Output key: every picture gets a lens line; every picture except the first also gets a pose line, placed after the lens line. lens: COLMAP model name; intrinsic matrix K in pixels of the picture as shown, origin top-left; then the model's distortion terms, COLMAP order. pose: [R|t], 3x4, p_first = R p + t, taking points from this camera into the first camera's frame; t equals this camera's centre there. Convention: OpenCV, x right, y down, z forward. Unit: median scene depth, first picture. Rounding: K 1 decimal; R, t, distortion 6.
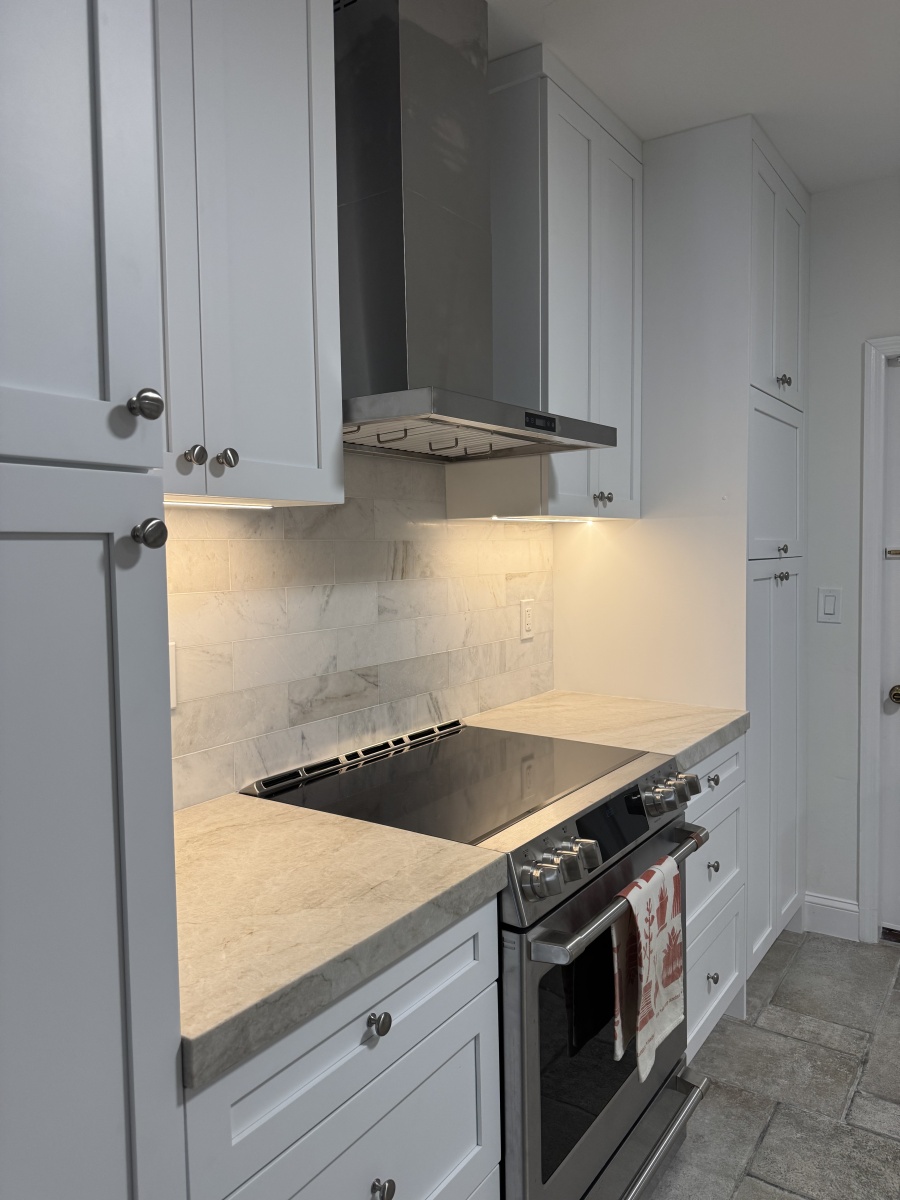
lens RADIAL K [[829.0, 0, 463.1], [0, 829.0, 588.5], [0, 0, 1]] dist [0.032863, -0.045444]
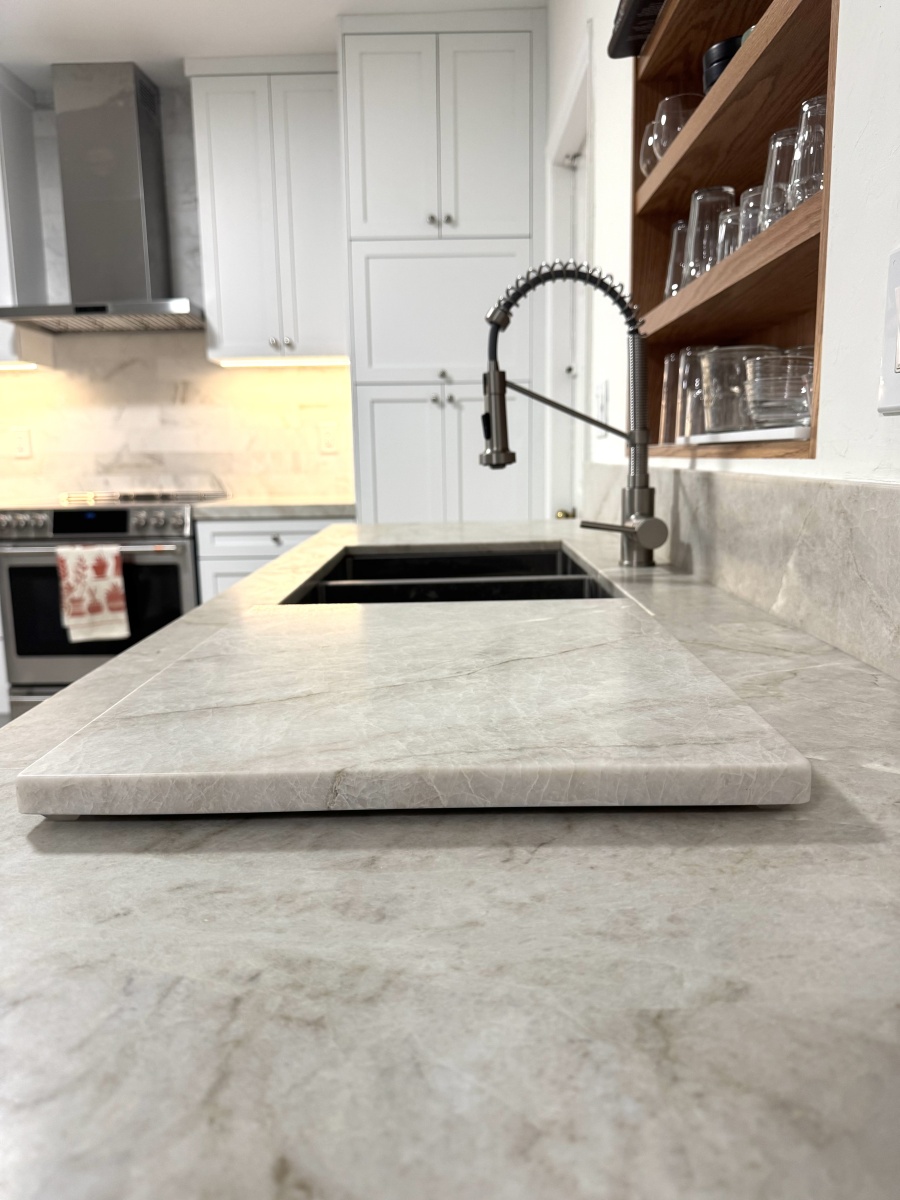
lens RADIAL K [[829.0, 0, 441.3], [0, 829.0, 583.9], [0, 0, 1]] dist [0.032863, -0.045444]
pose [[0.564821, 0.128425, -0.815159, 1.867839], [-0.035664, 0.990692, 0.131368, 0.124279], [0.824442, -0.045128, 0.564144, 0.486423]]
